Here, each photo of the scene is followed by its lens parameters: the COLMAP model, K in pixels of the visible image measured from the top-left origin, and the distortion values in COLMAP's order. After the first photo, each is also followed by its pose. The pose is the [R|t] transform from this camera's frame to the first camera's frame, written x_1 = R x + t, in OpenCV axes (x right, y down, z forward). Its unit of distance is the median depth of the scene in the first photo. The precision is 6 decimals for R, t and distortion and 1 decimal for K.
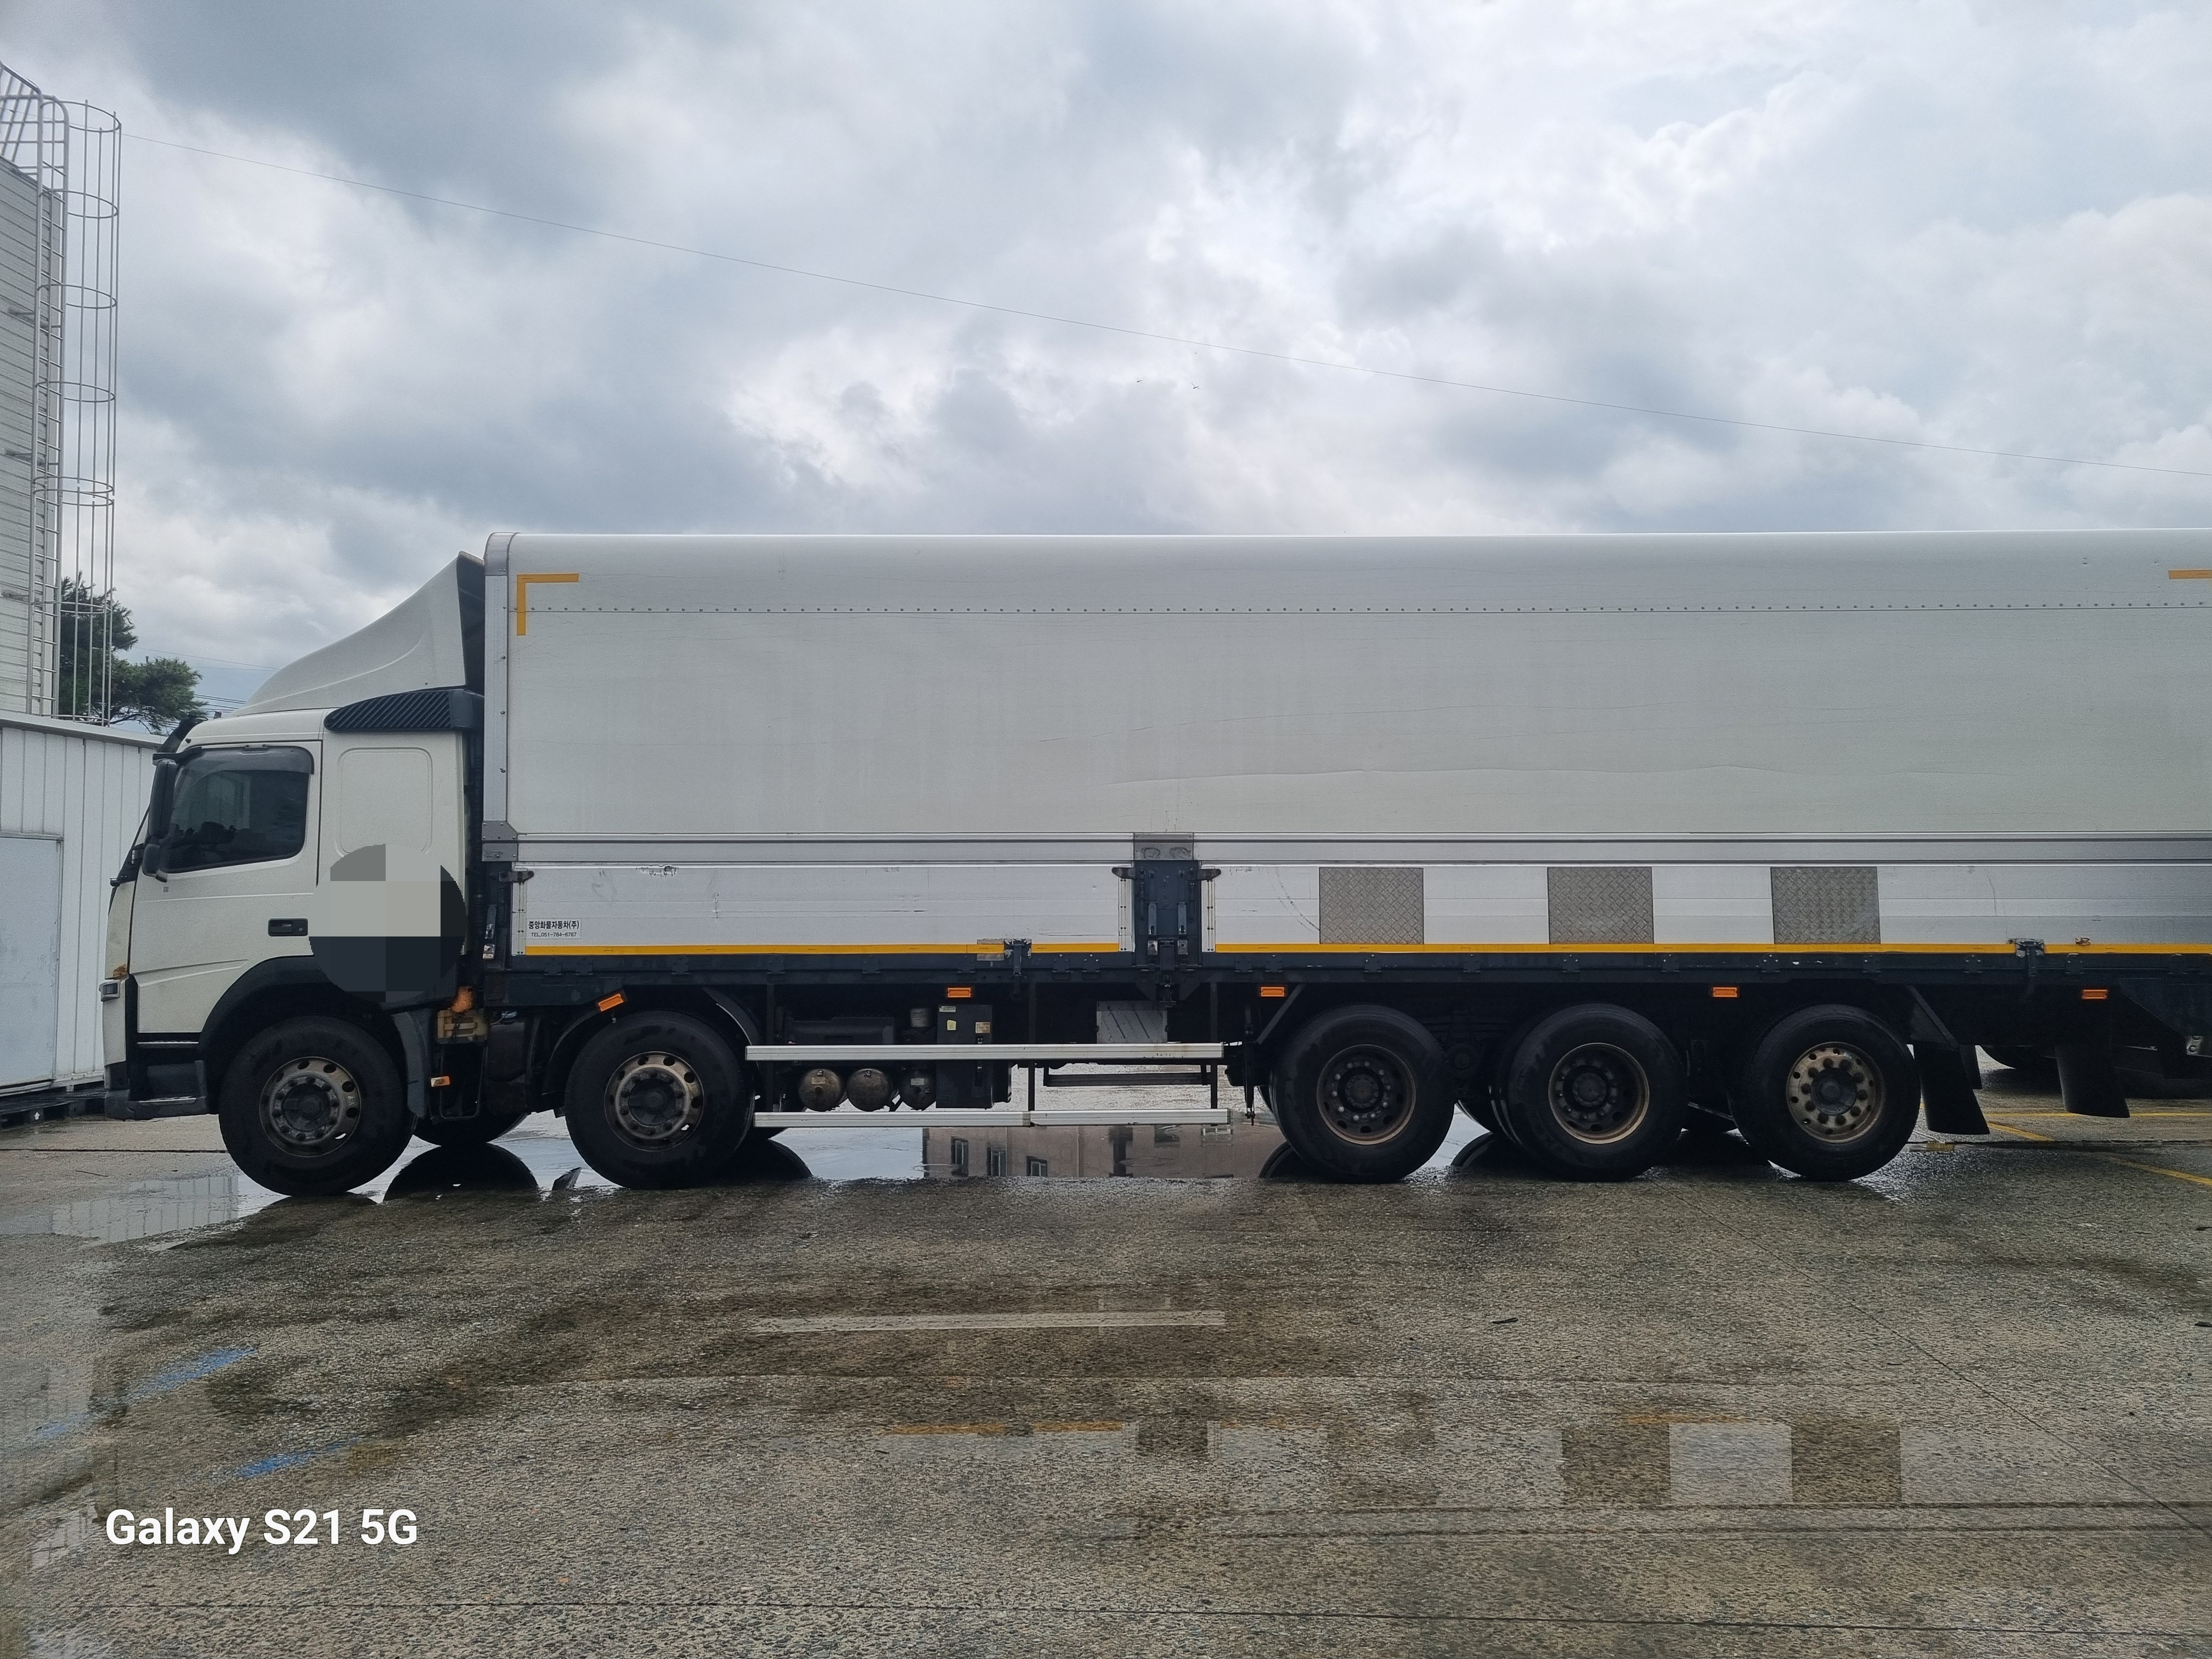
lens RADIAL K [[1667.3, 0, 1099.0], [0, 1667.3, 817.3], [0, 0, 1]] dist [0.038835, 0.004458]
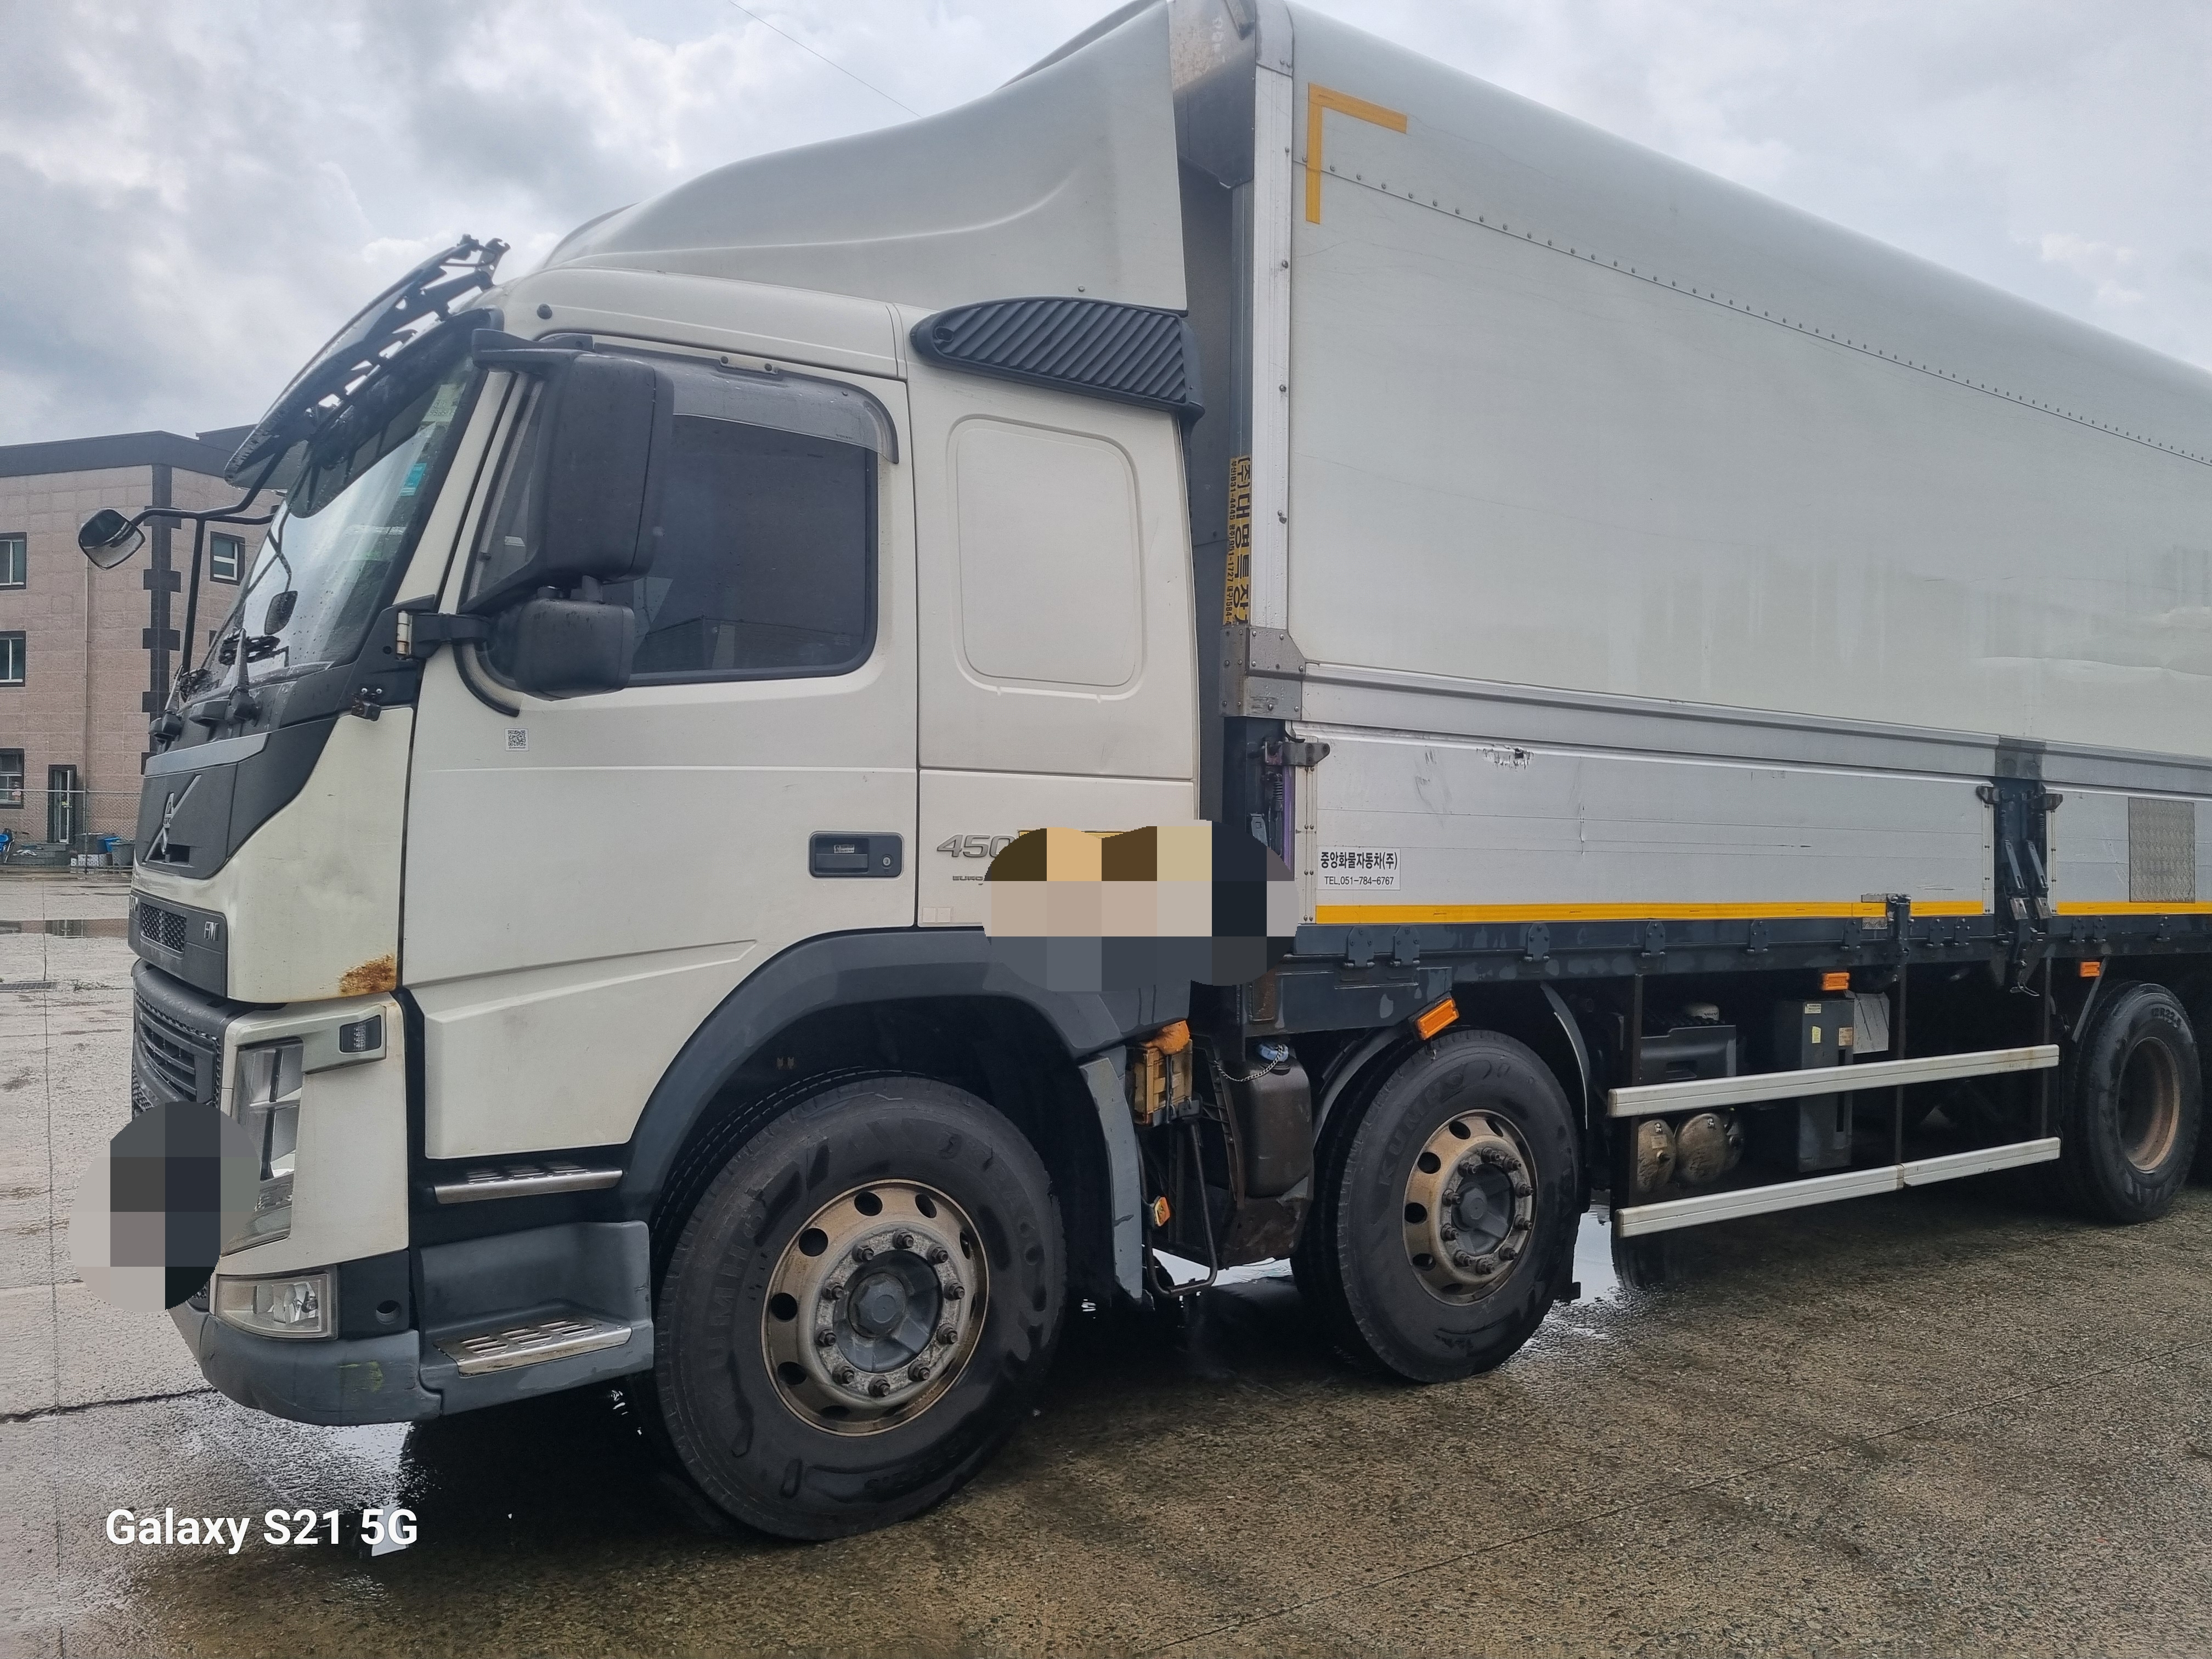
lens RADIAL K [[1667.3, 0, 1107.4], [0, 1667.3, 833.6], [0, 0, 1]] dist [0.038835, 0.004458]
pose [[0.819925, 0.023147, 0.572002, -0.652239], [-0.060176, 0.997132, 0.045907, 0.039282], [-0.569299, -0.072061, 0.818966, 0.653616]]
